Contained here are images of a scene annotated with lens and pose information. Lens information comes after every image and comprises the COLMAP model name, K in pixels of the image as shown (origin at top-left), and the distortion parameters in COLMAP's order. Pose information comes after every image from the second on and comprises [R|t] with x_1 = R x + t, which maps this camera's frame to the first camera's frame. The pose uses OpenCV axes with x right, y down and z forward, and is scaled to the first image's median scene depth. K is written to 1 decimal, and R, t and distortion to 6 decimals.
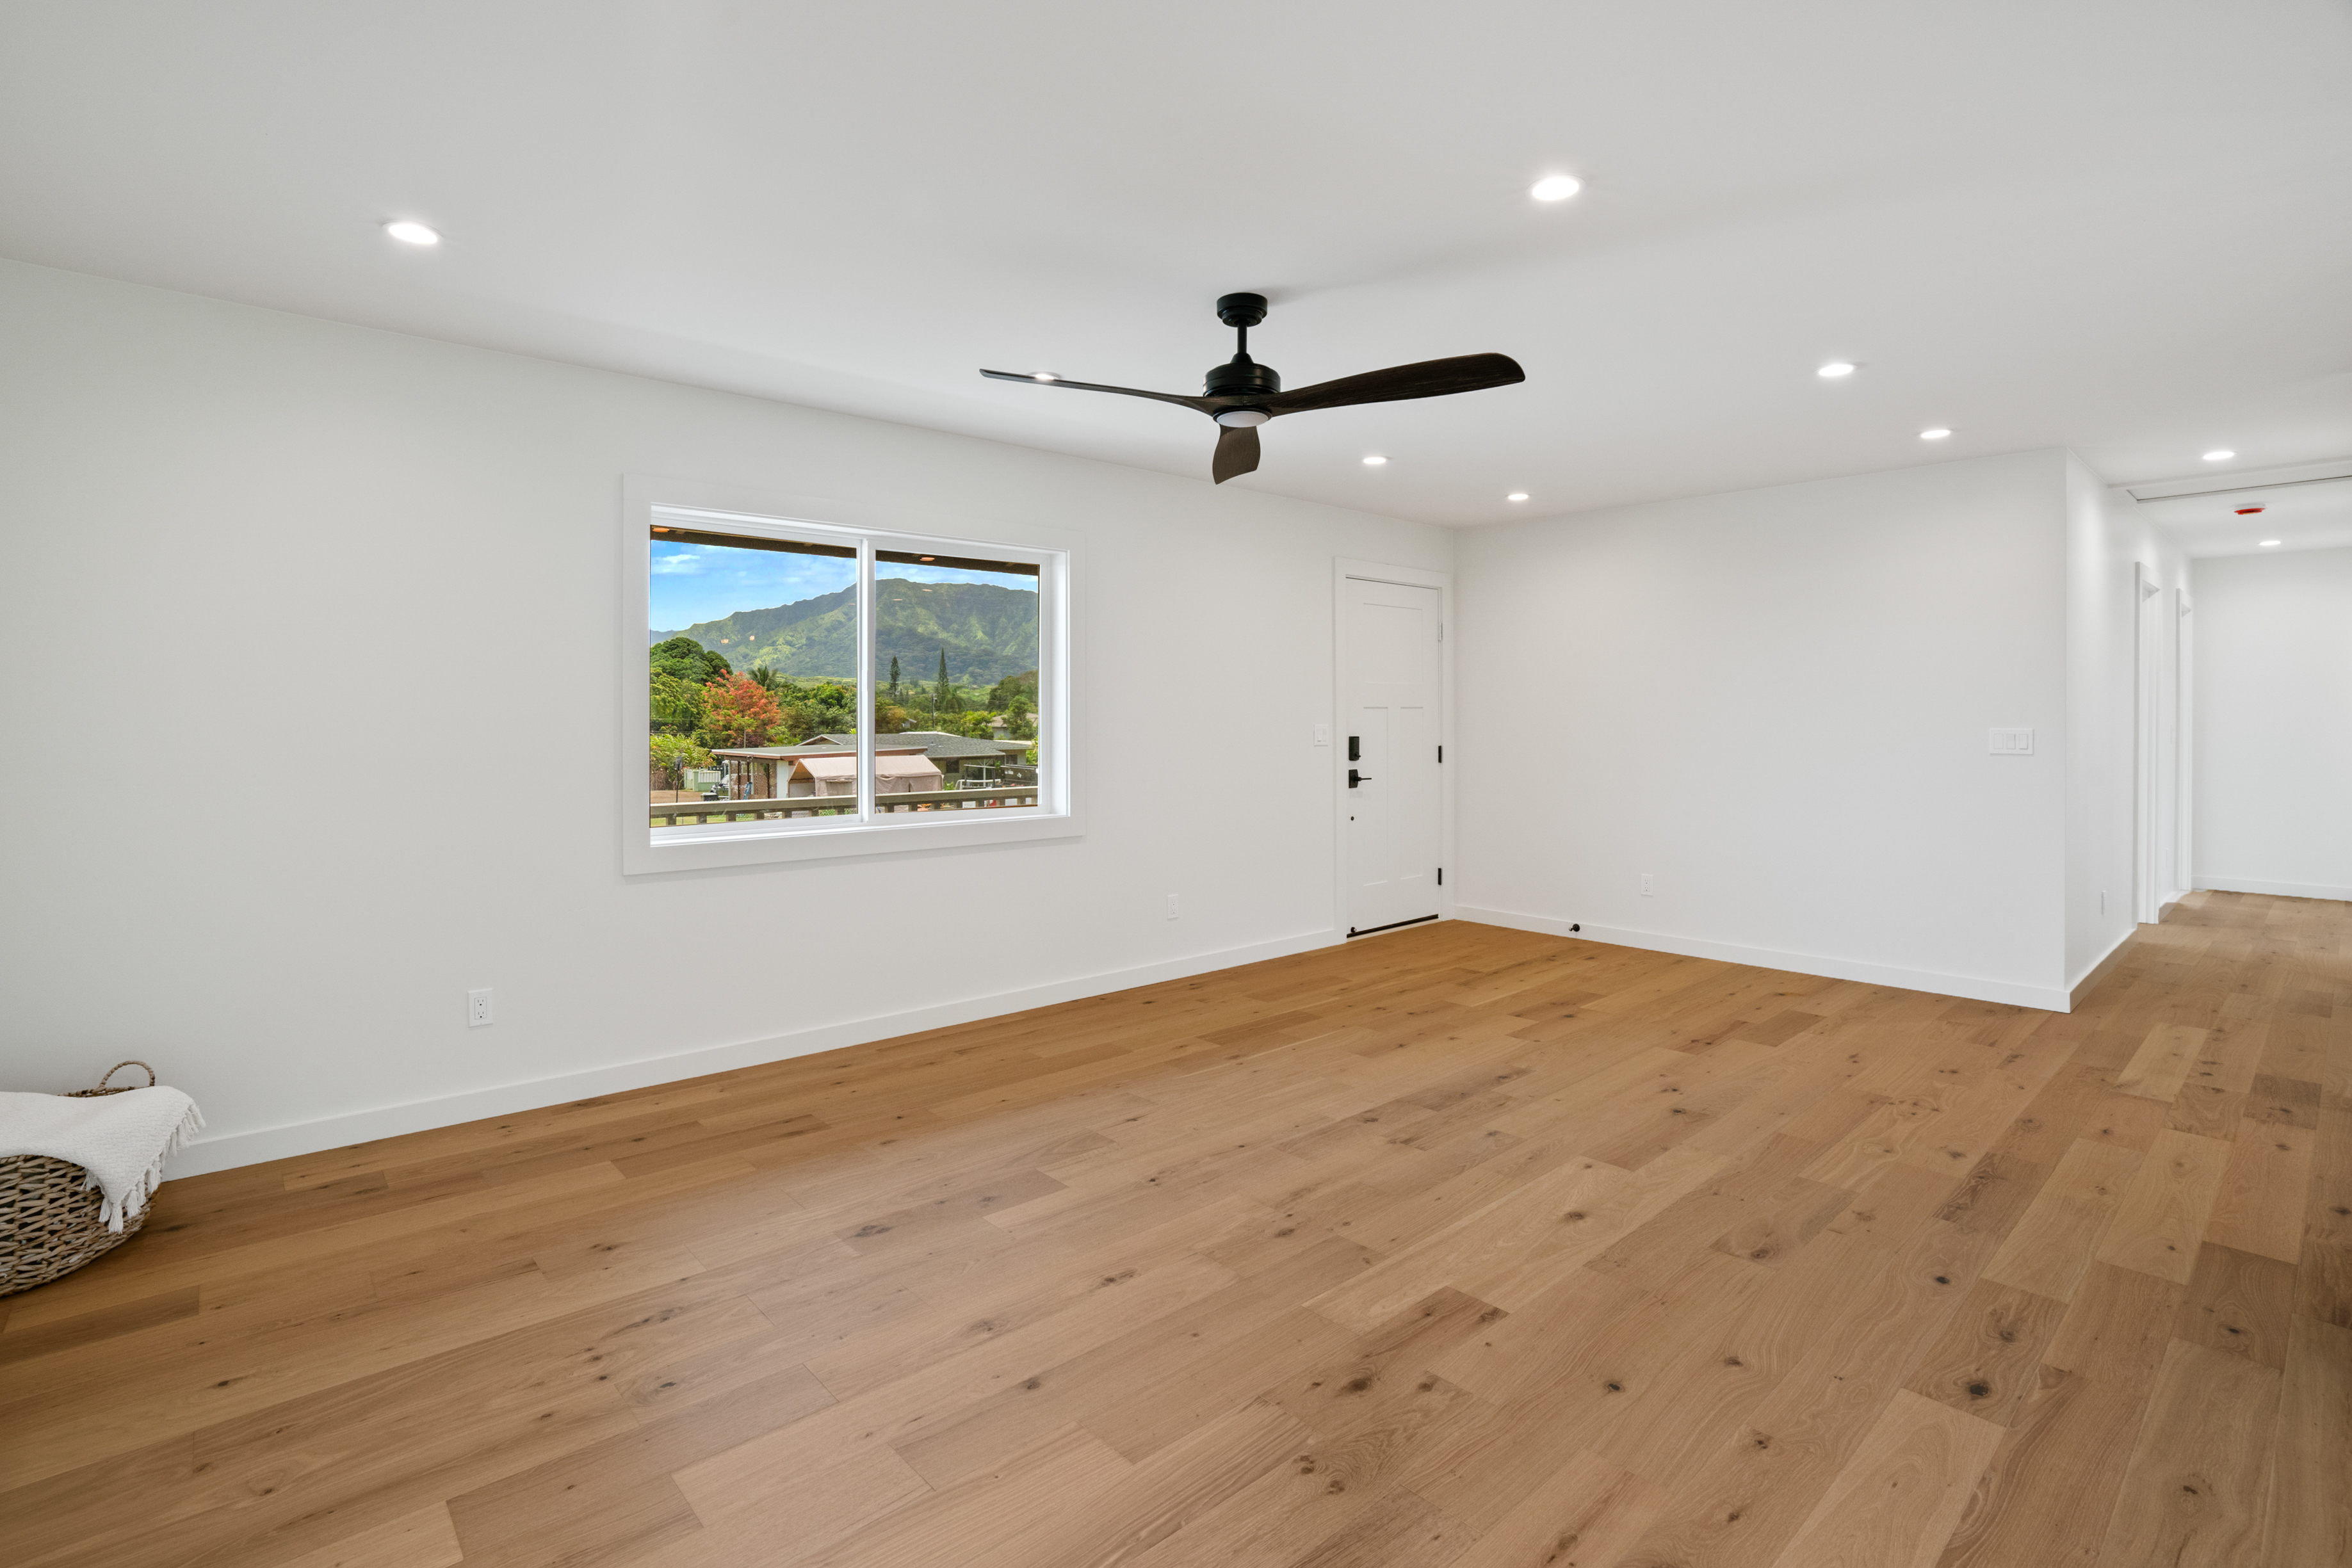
lens RADIAL K [[1104.6, 0, 1173.3], [0, 1104.6, 770.3], [0, 0, 1]] dist [-0.064222, 0.027983]
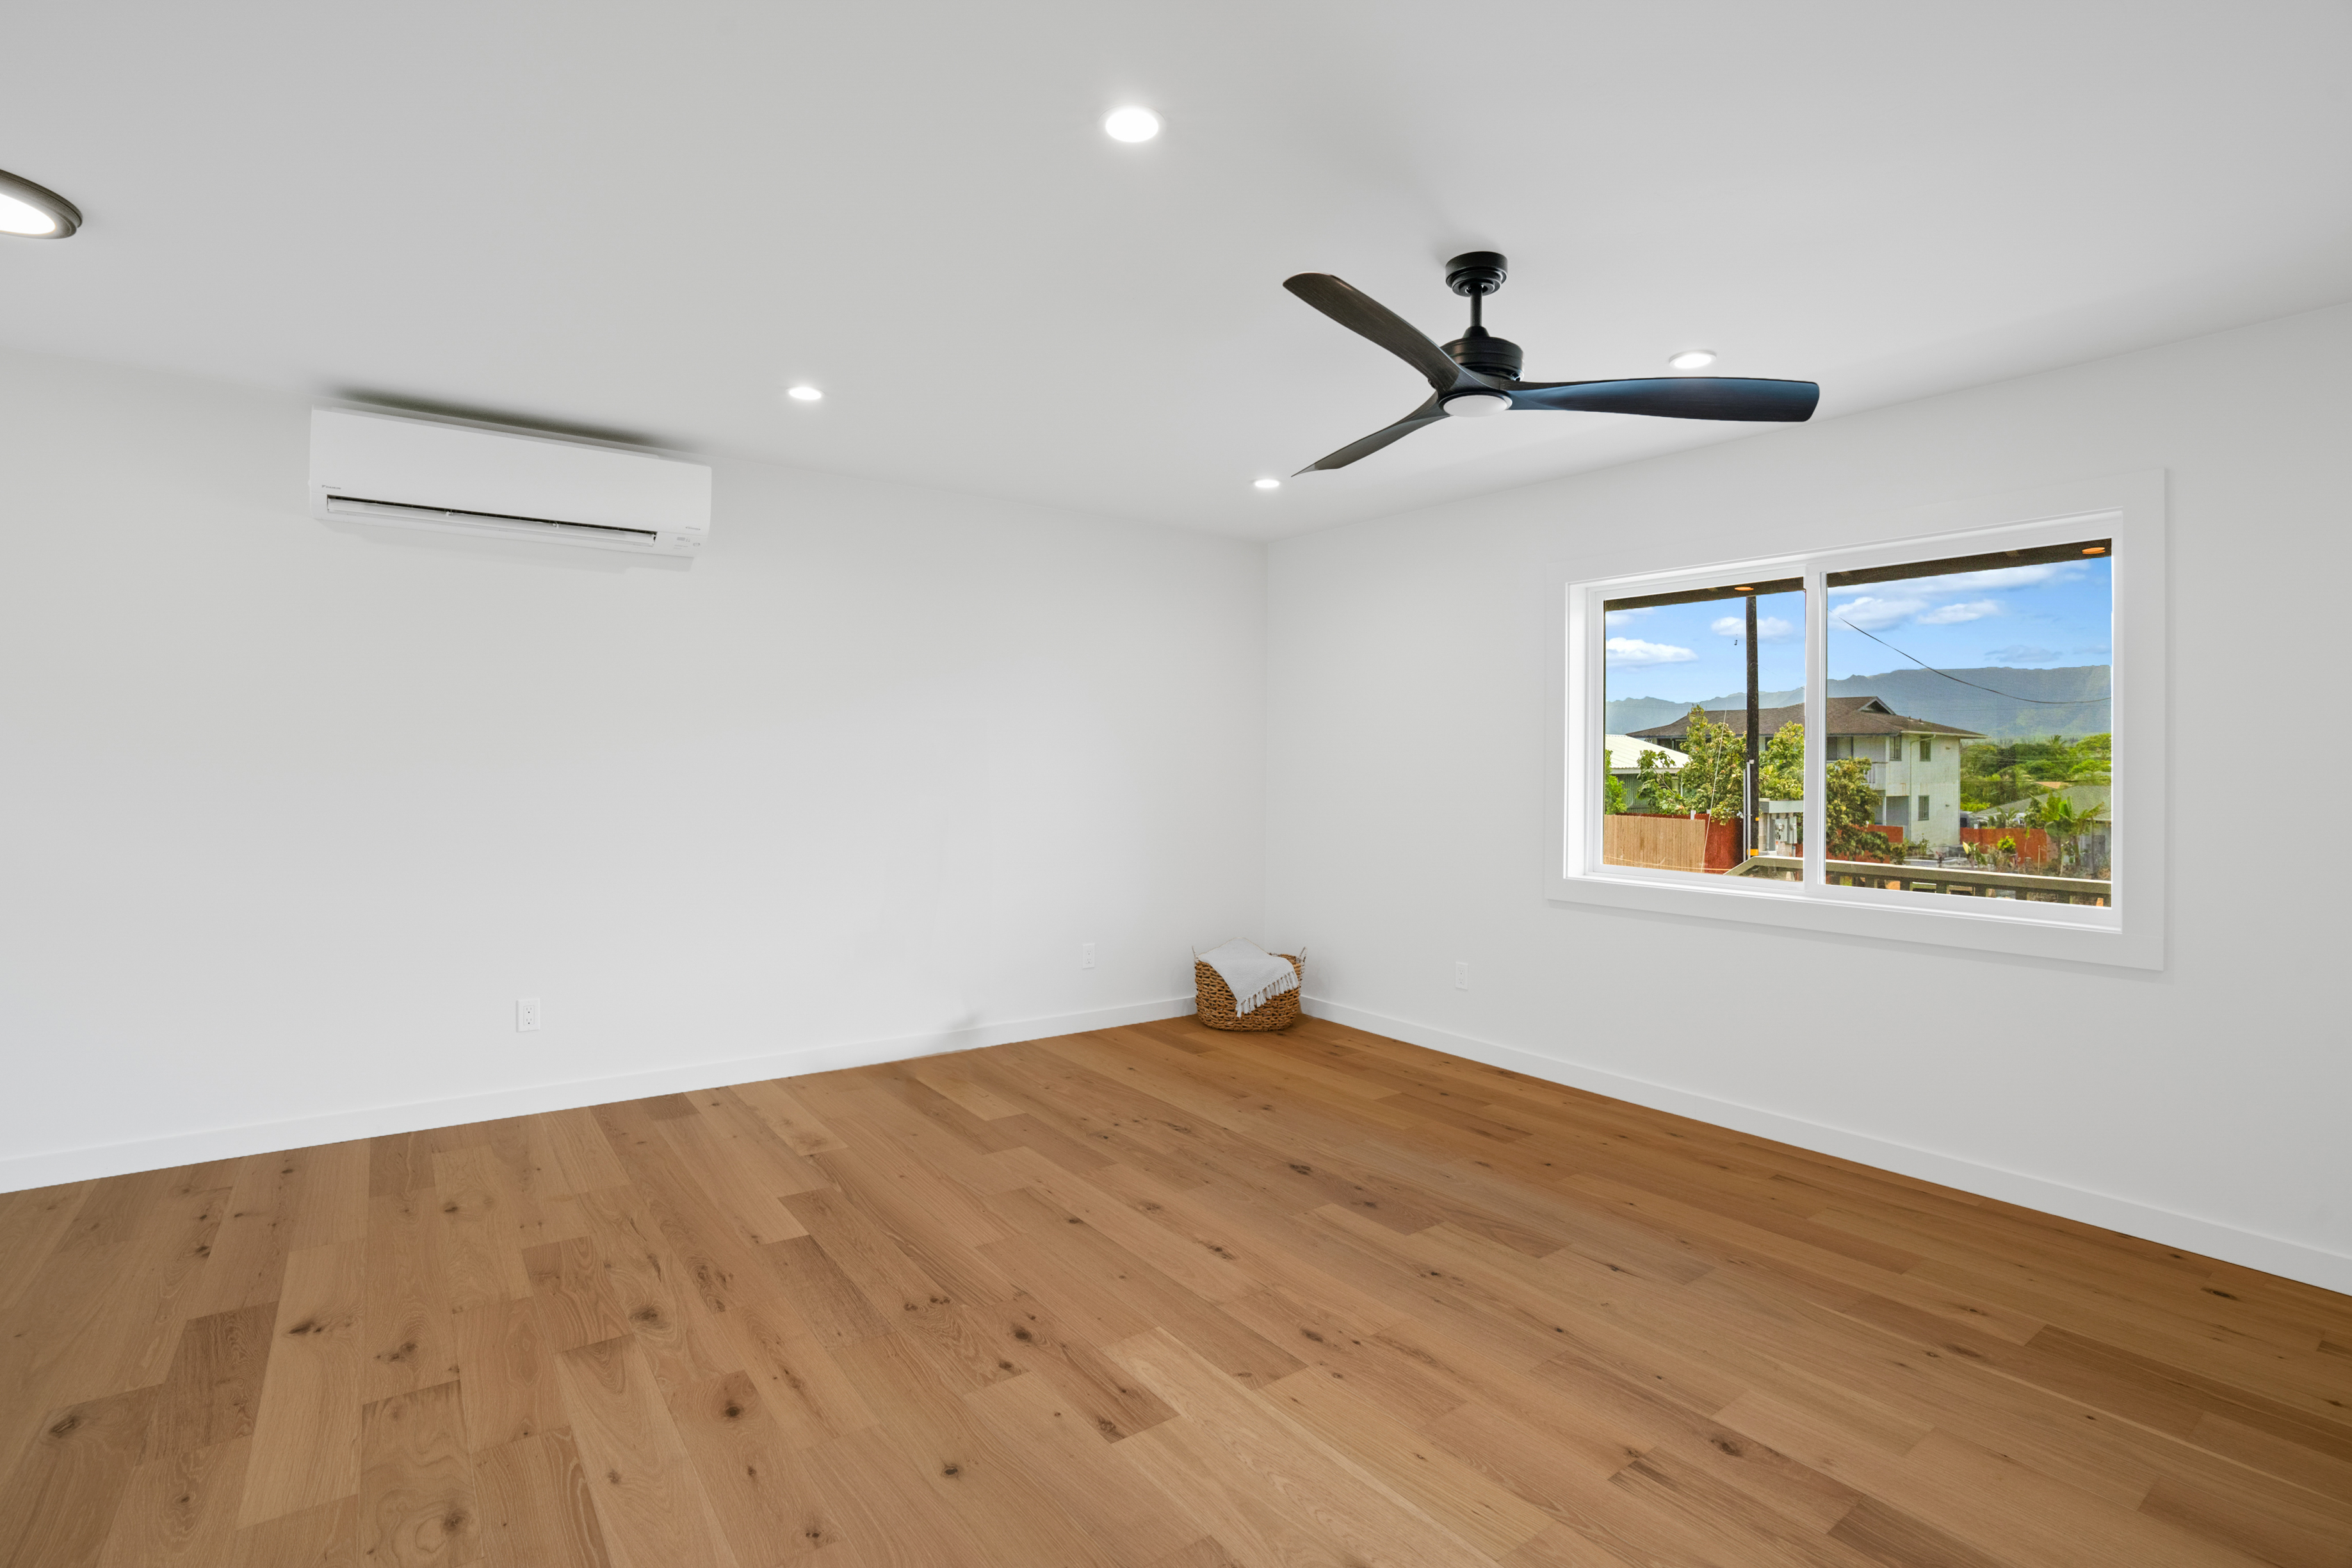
lens RADIAL K [[1104.6, 0, 1173.3], [0, 1104.6, 770.3], [0, 0, 1]] dist [-0.064222, 0.027983]
pose [[-0.095607, 0.002510, -0.995416, 0.889013], [-0.055759, 0.998413, 0.007873, -0.038205], [0.993856, 0.056256, -0.095315, 0.836067]]
